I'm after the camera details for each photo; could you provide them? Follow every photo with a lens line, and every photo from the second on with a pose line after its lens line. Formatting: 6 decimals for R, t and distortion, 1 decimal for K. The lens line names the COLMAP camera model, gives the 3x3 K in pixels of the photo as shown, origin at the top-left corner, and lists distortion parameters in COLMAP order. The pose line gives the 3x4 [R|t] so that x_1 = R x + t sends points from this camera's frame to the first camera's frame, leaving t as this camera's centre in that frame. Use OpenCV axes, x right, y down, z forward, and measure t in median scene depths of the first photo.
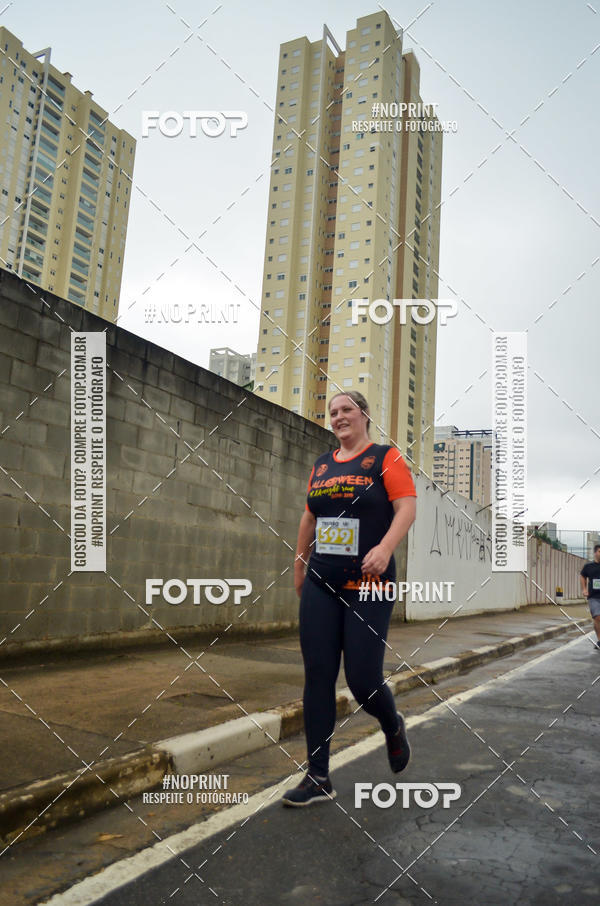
lens RADIAL K [[704.9, 0, 303.2], [0, 704.9, 454.1], [0, 0, 1]] dist [-0.009563, 0.005346]
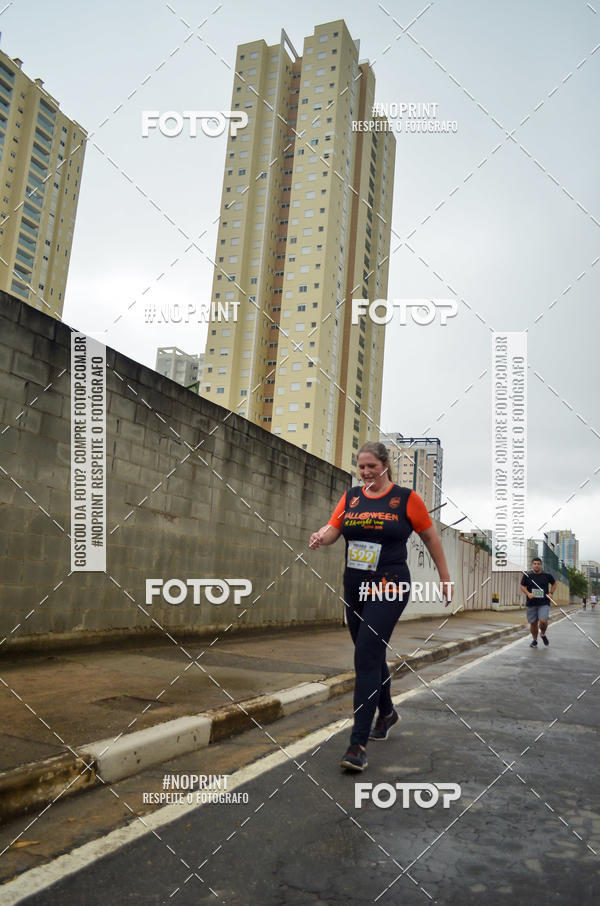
lens RADIAL K [[704.9, 0, 303.2], [0, 704.9, 454.1], [0, 0, 1]] dist [-0.009563, 0.005346]
pose [[0.996673, 0.027983, 0.076552, 0.005698], [-0.027625, 0.999602, -0.005740, 0.000266], [-0.076682, 0.003606, 0.997049, -0.000247]]
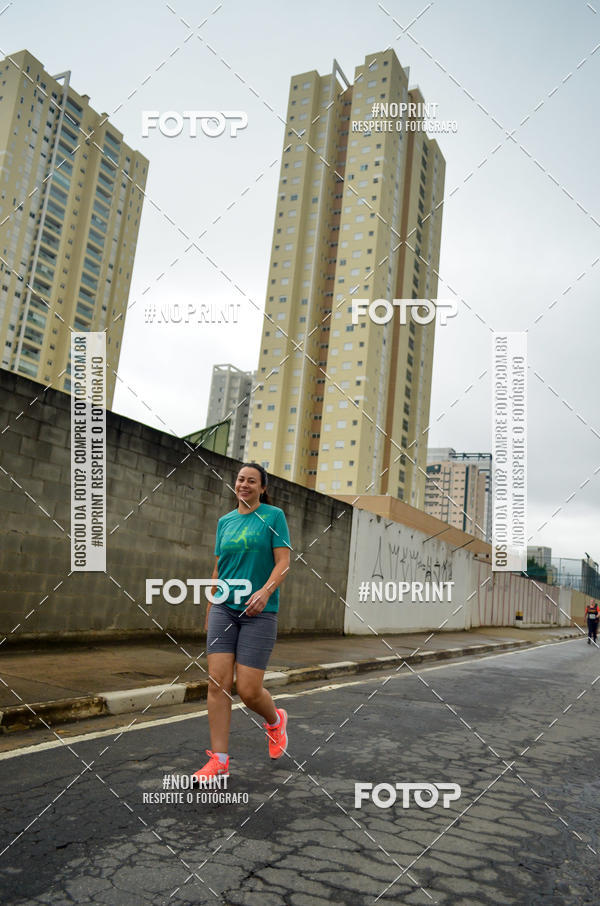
lens RADIAL K [[695.3, 0, 300.0], [0, 695.3, 453.0], [0, 0, 1]] dist [-0.009718, 0.003225]
pose [[0.999308, 0.037080, -0.003037, 0.107200], [-0.037144, 0.999004, -0.024734, -0.057153], [0.002117, 0.024830, 0.999689, -0.278099]]
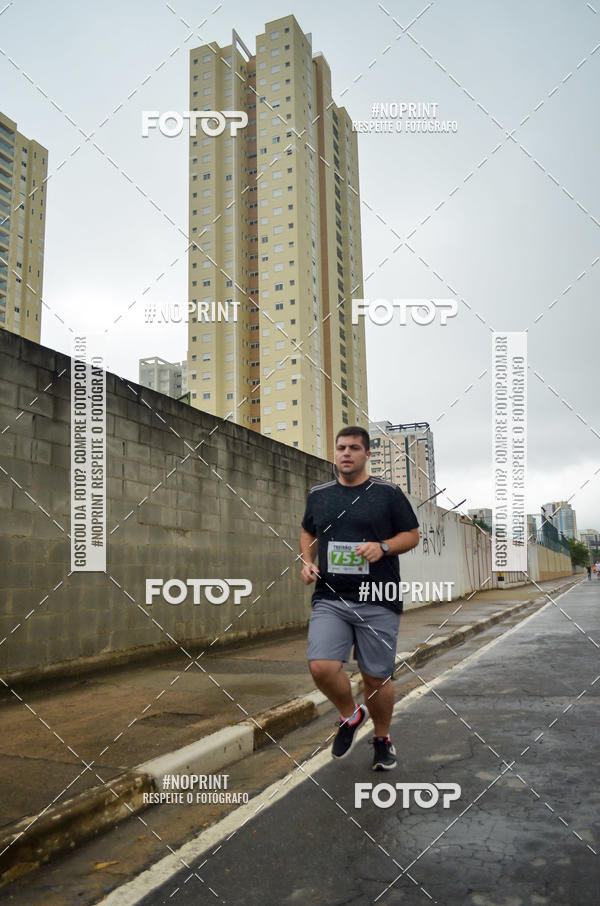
lens RADIAL K [[704.4, 0, 301.3], [0, 704.4, 453.8], [0, 0, 1]] dist [-0.008347, 0.003297]
pose [[0.993945, -0.068253, 0.086109, -0.012156], [0.068627, 0.997641, -0.001391, -0.009758], [-0.085811, 0.007292, 0.996285, -0.015038]]
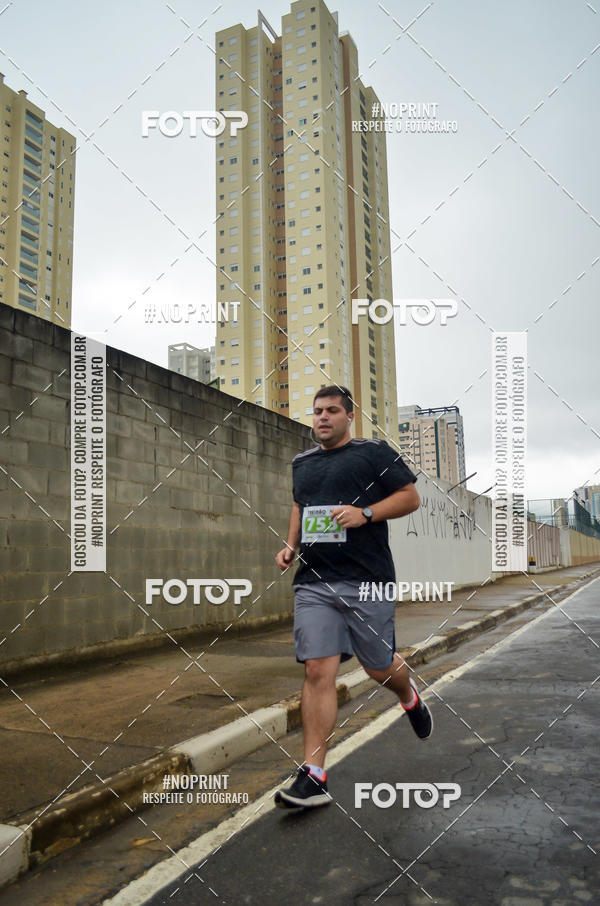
lens RADIAL K [[704.4, 0, 301.3], [0, 704.4, 453.8], [0, 0, 1]] dist [-0.008347, 0.003297]
pose [[0.996176, -0.075408, 0.044131, -0.014430], [0.074719, 0.997059, 0.017067, -0.009183], [-0.045288, -0.013705, 0.998880, -0.014021]]
